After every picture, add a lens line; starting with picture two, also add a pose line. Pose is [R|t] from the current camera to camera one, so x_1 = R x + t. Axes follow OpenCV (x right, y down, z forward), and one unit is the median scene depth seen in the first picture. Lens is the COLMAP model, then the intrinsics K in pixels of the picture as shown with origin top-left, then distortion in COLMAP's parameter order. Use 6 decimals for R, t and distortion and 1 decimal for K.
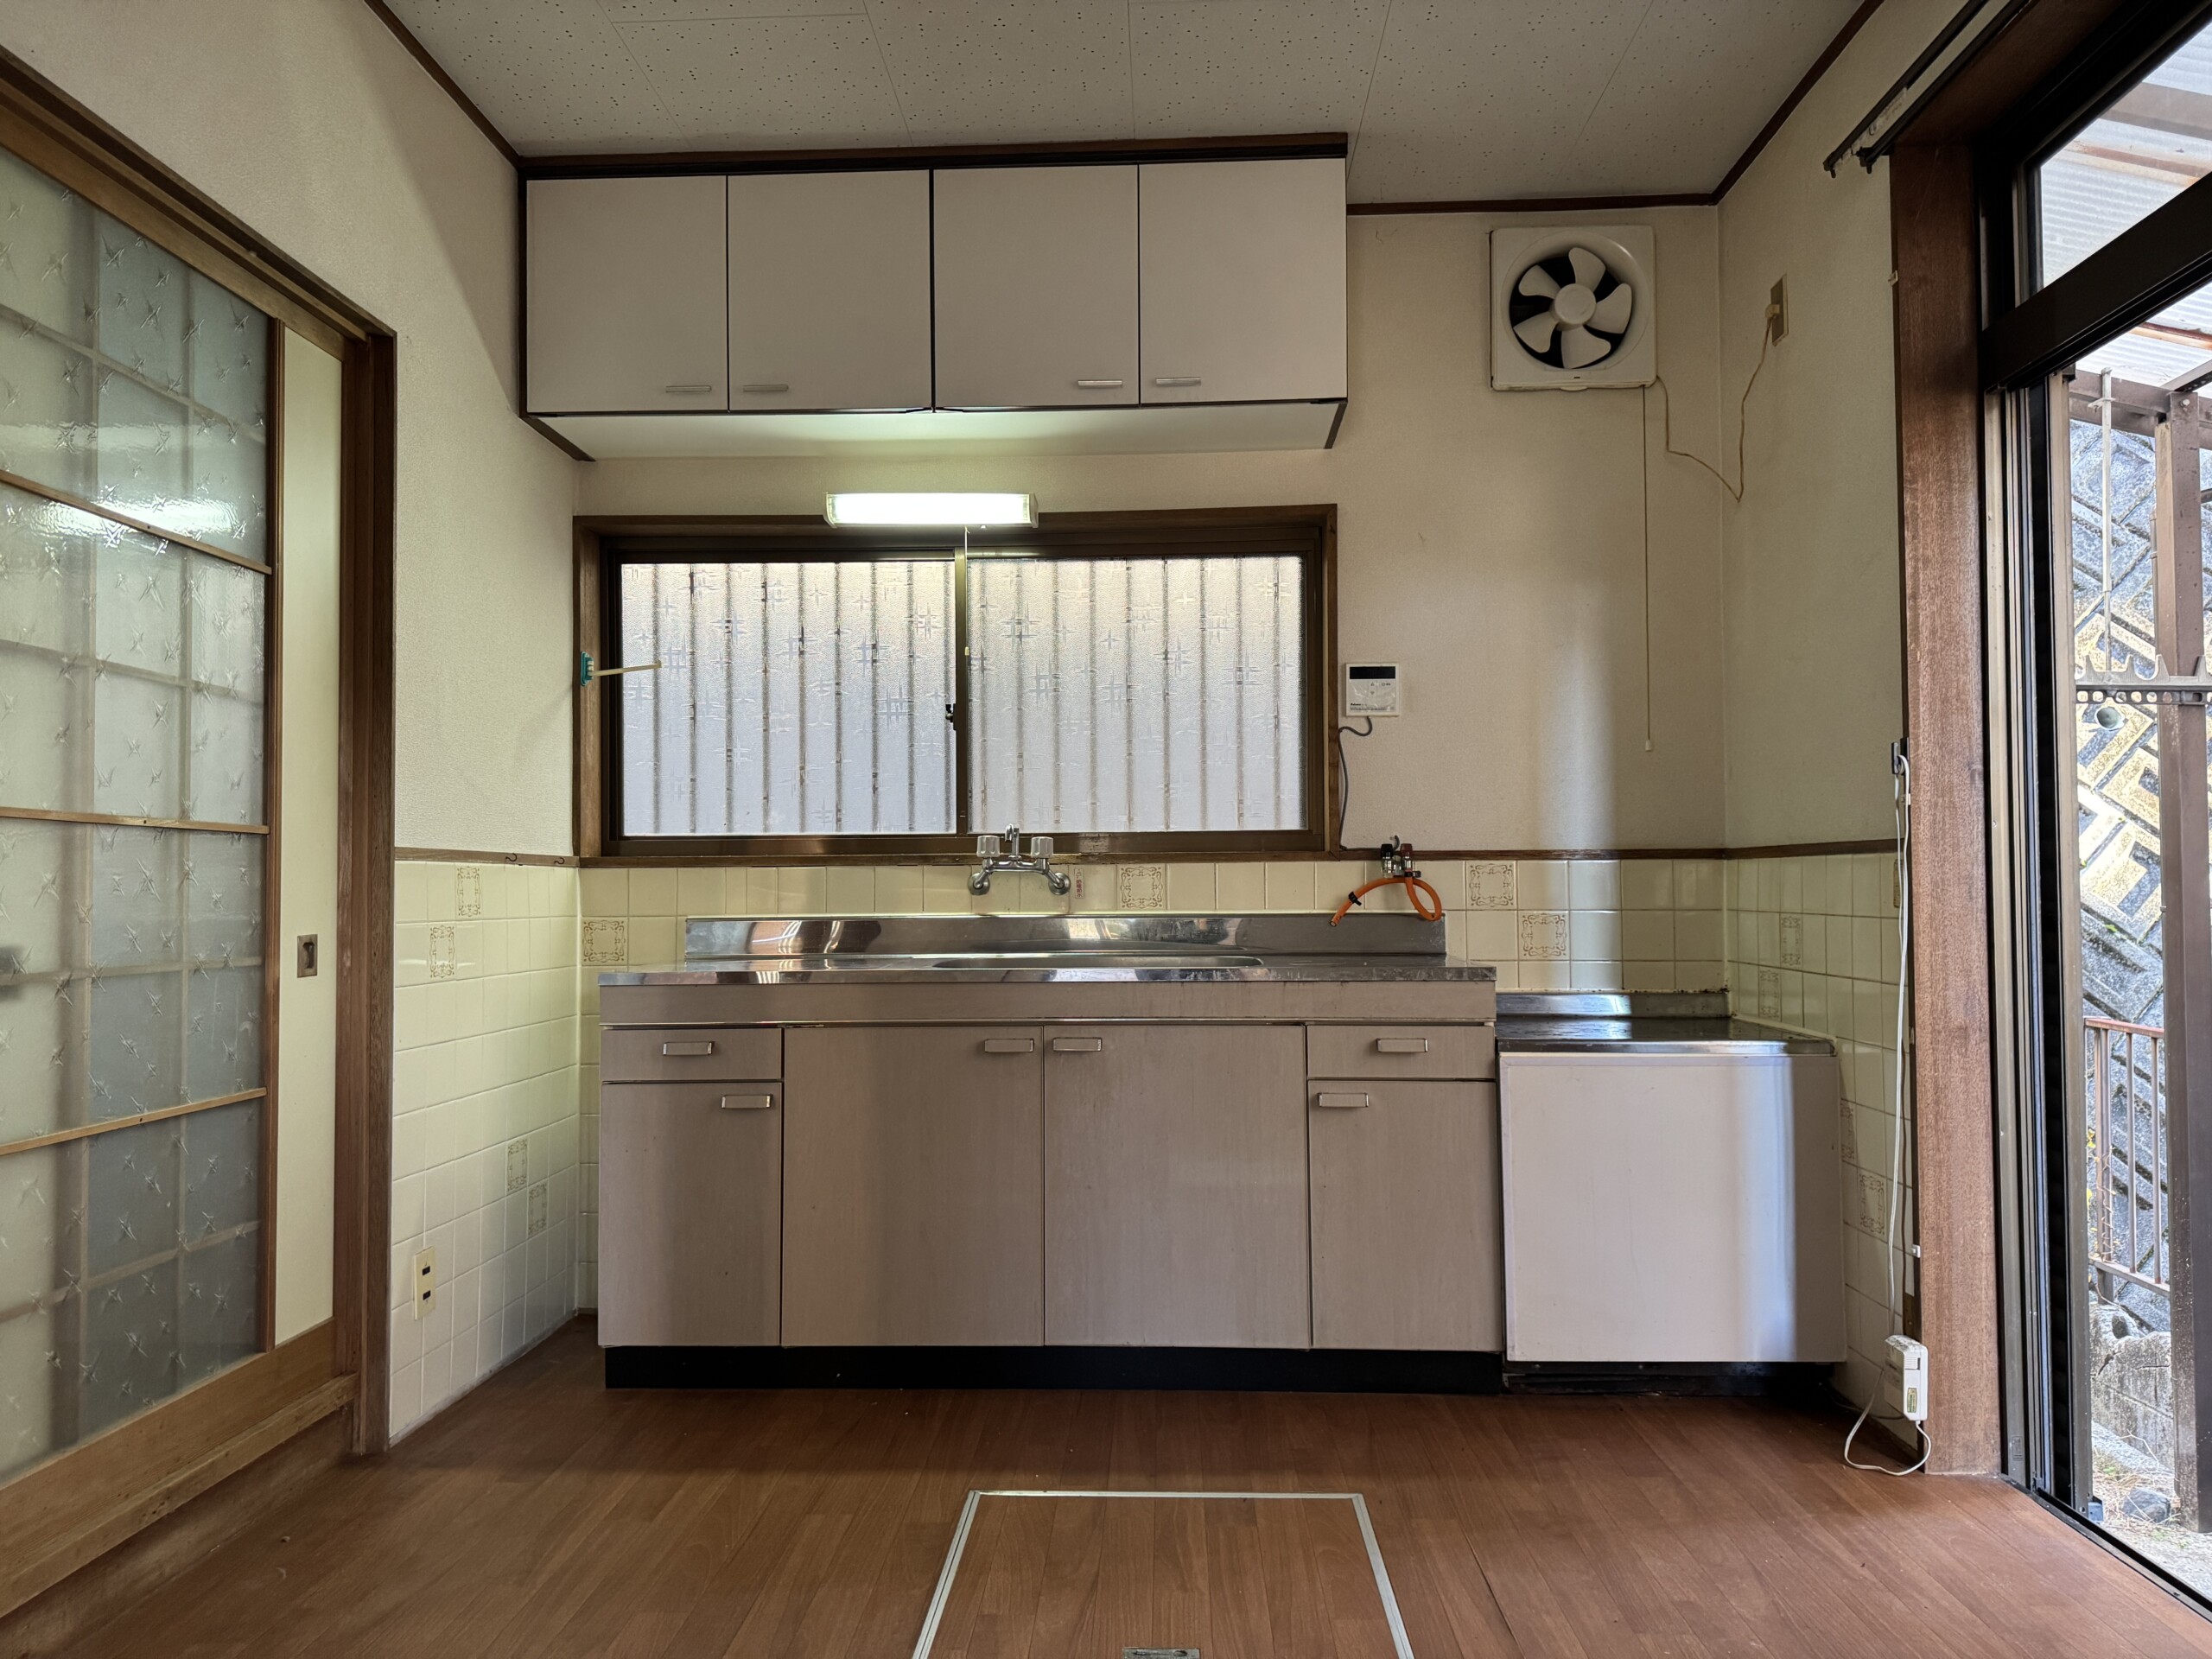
lens RADIAL K [[1565.9, 0, 1120.3], [0, 1565.9, 843.2], [0, 0, 1]] dist [0.042294, -0.047003]
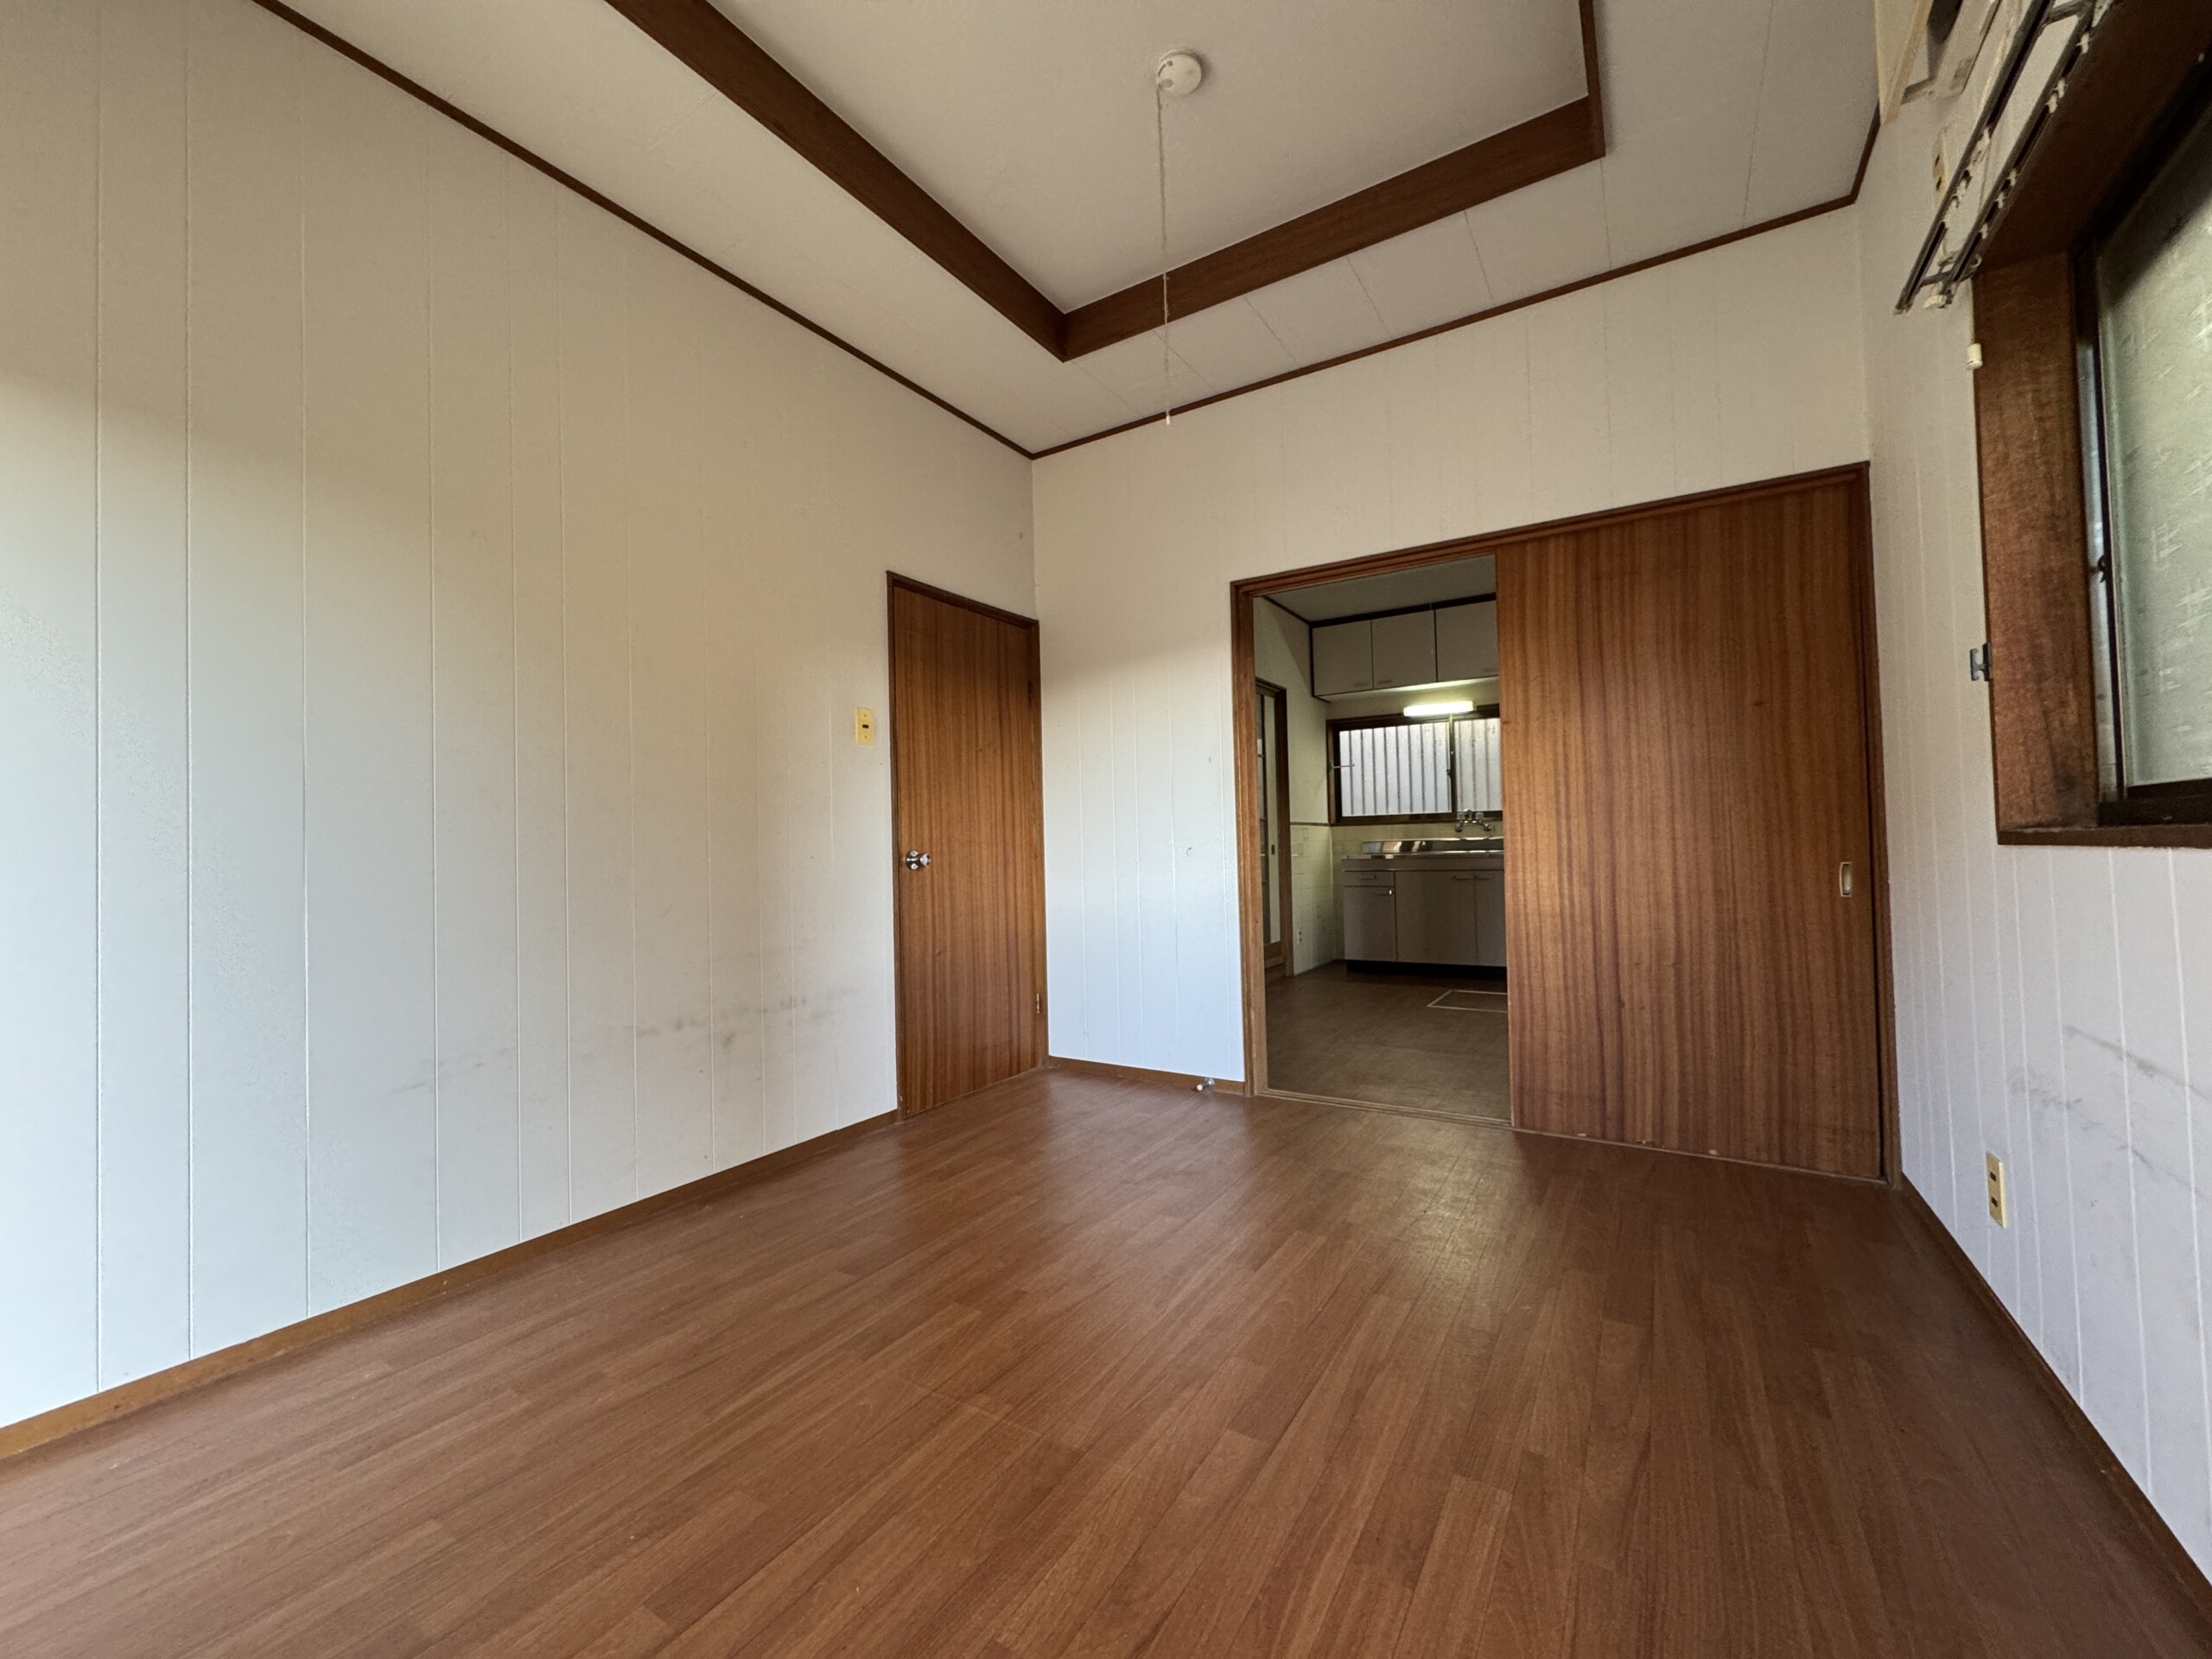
lens RADIAL K [[878.4, 0, 1109.5], [0, 878.4, 820.7], [0, 0, 1]] dist [-0.001787, -0.000035]
pose [[0.862986, -0.025073, -0.504605, 0.190488], [0.028900, 0.999582, -0.000242, -0.009162], [0.504400, -0.014375, 0.863351, -0.841447]]
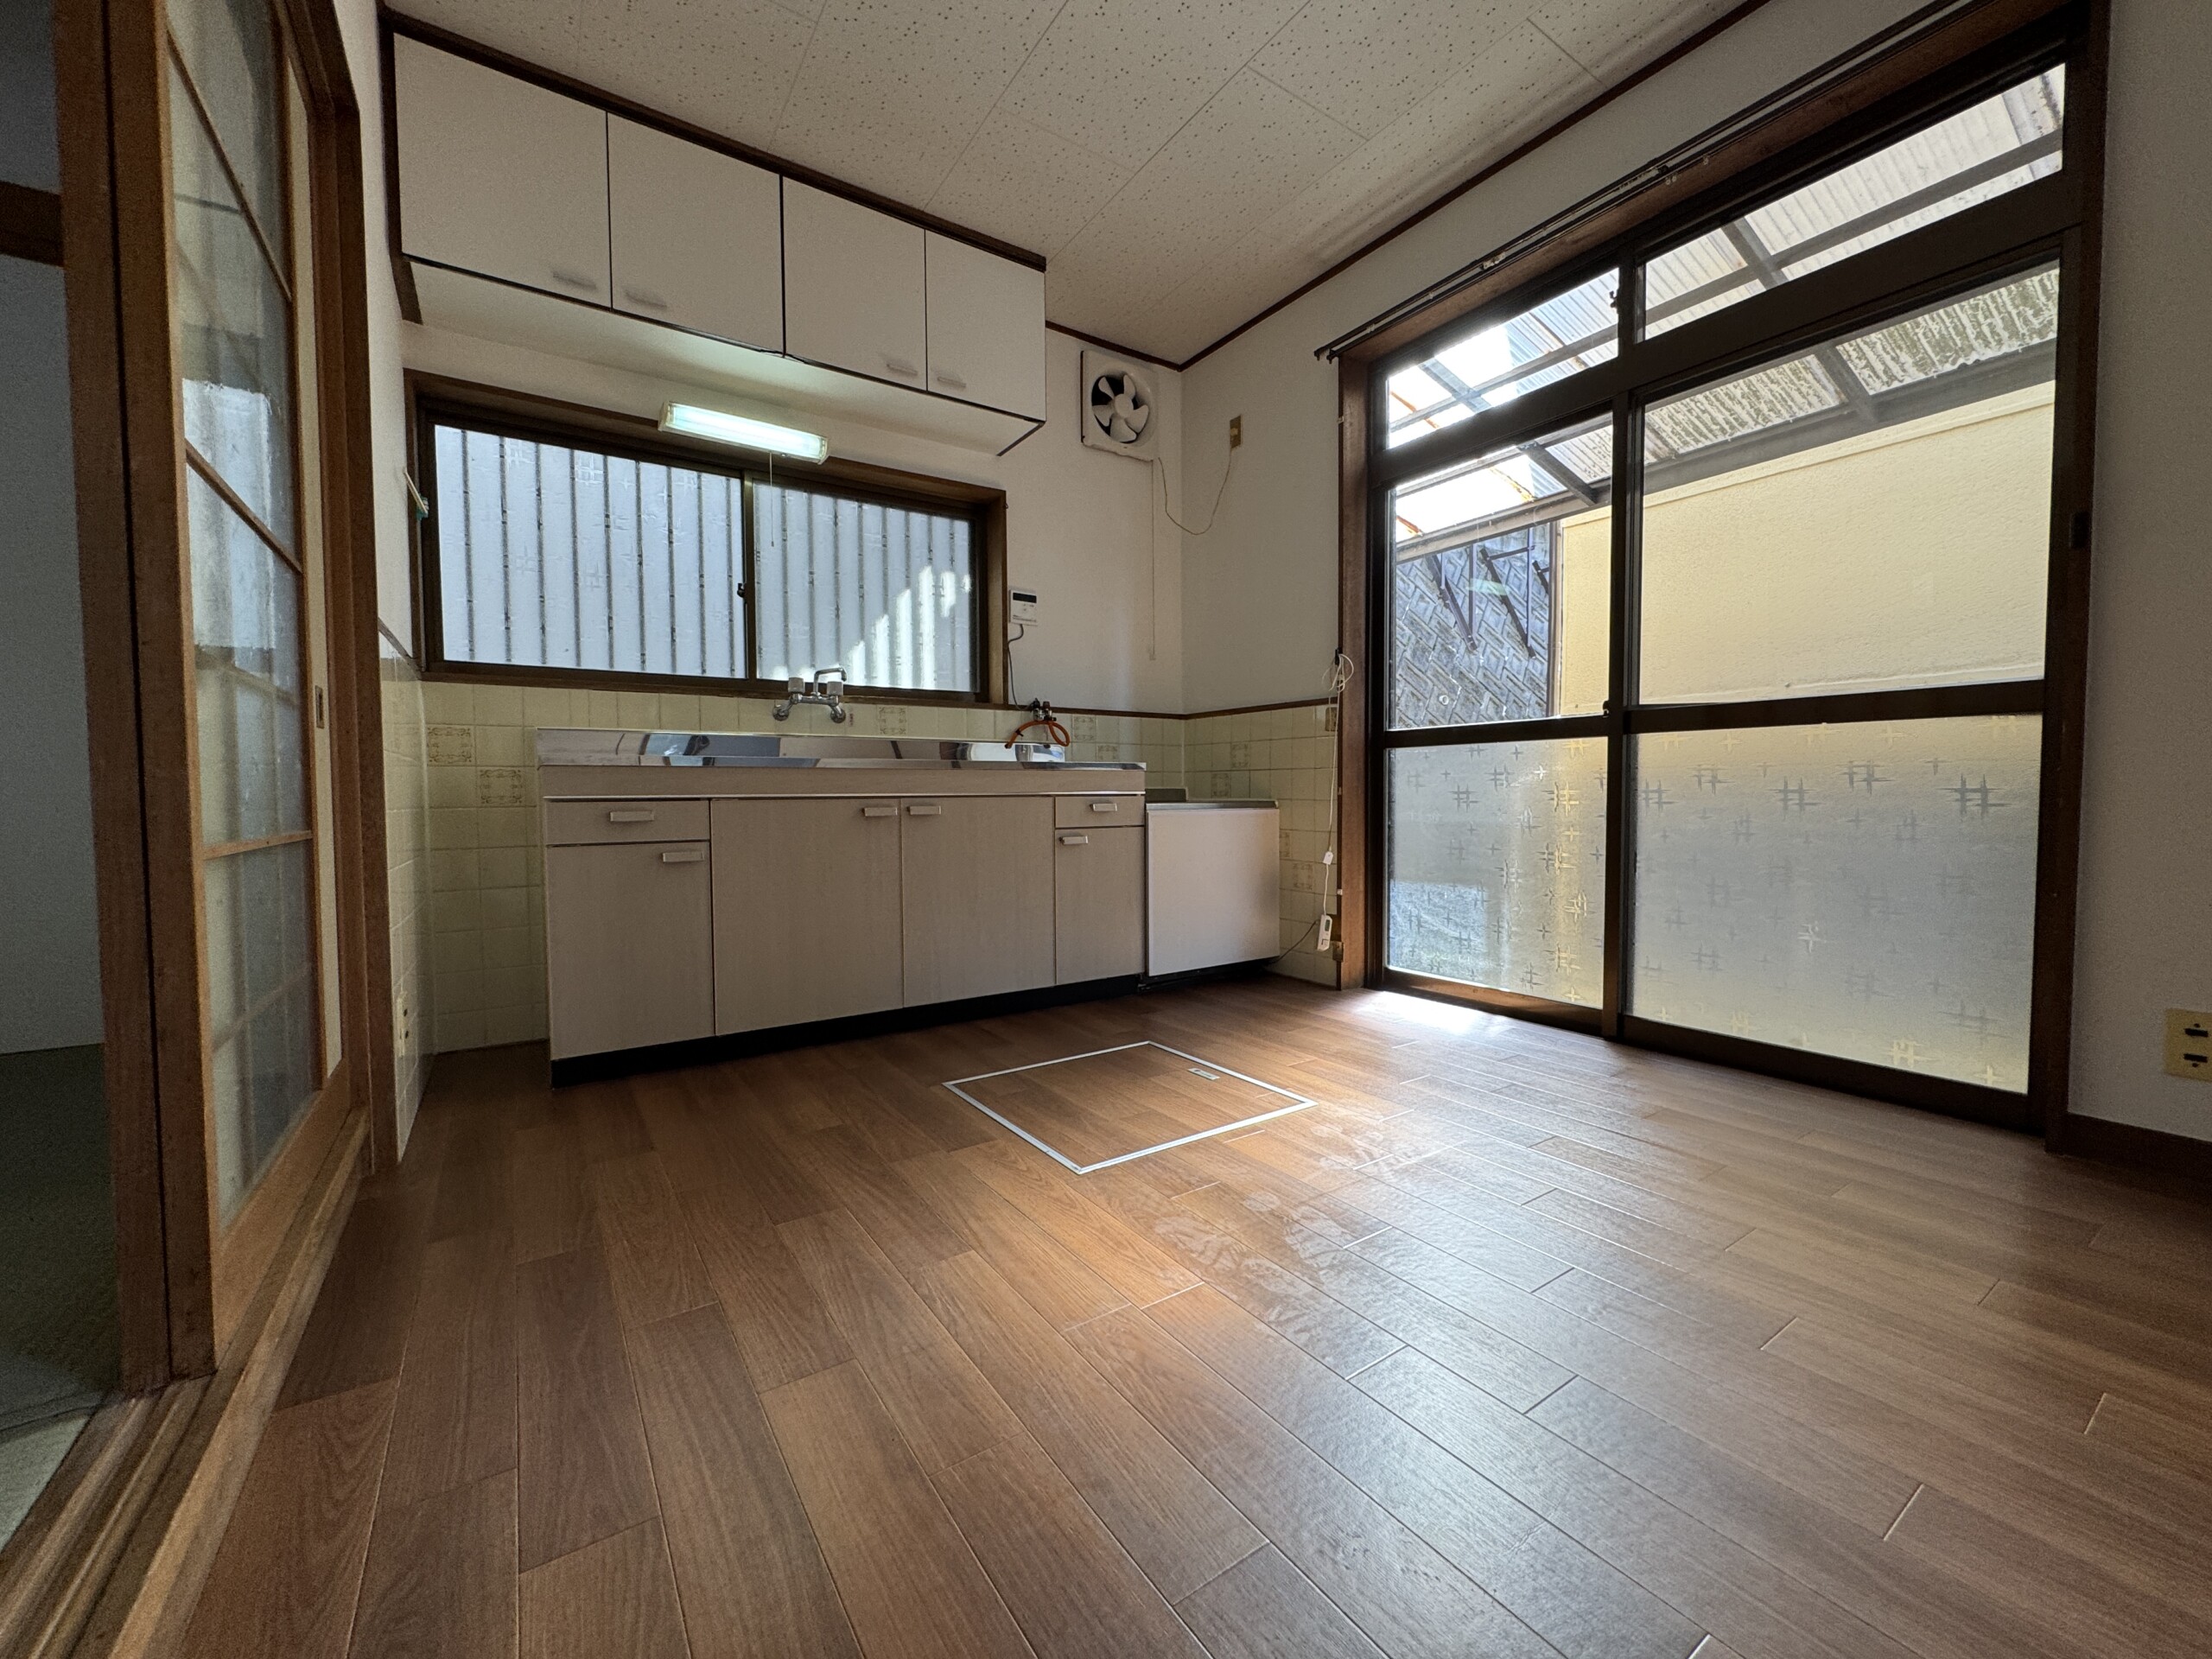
lens RADIAL K [[878.4, 0, 1118.7], [0, 878.4, 826.5], [0, 0, 1]] dist [-0.001787, -0.000035]
pose [[0.801177, -0.023105, 0.597982, -0.325456], [-0.016554, 0.998016, 0.060741, 0.076020], [-0.598199, -0.058563, 0.799205, 0.174311]]
